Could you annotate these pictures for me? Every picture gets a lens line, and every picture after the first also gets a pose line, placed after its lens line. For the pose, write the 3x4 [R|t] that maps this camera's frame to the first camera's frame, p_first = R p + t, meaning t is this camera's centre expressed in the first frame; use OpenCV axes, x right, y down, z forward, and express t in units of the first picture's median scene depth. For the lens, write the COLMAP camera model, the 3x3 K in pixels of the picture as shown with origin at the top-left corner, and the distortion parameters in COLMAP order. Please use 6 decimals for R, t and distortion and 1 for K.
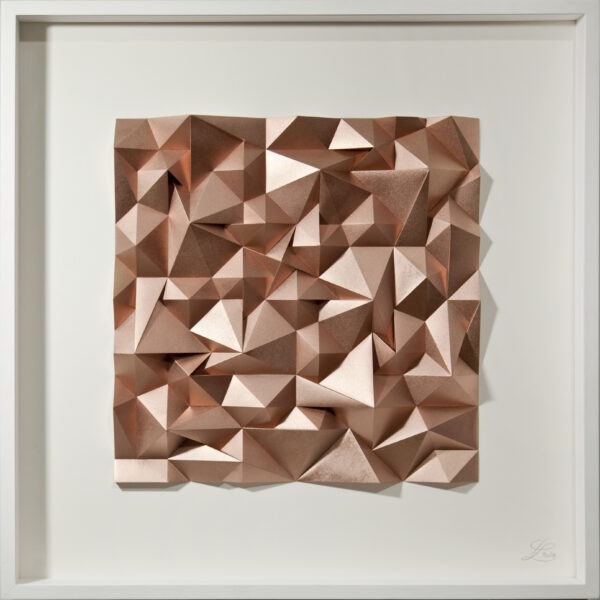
lens RADIAL K [[1839.0, 0, 300.0], [0, 1839.0, 300.0], [0, 0, 1]] dist [0.031714, 0.697437]
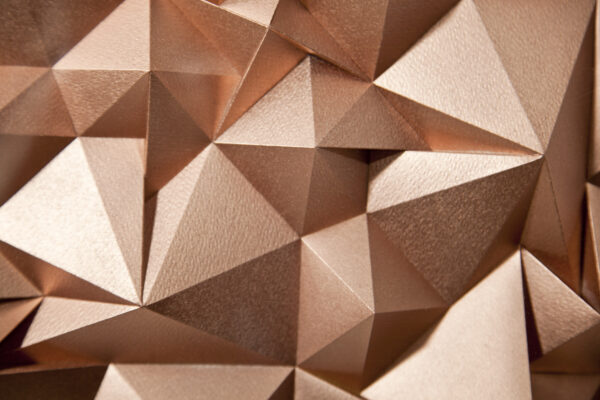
lens RADIAL K [[1367.3, 0, 300.0], [0, 1367.3, 200.0], [0, 0, 1]] dist [0.208571, 0.059280]
pose [[0.994585, 0.030383, 0.099384, -0.027630], [-0.035630, 0.998040, 0.051453, -0.003207], [-0.097626, -0.054716, 0.993718, 0.750866]]
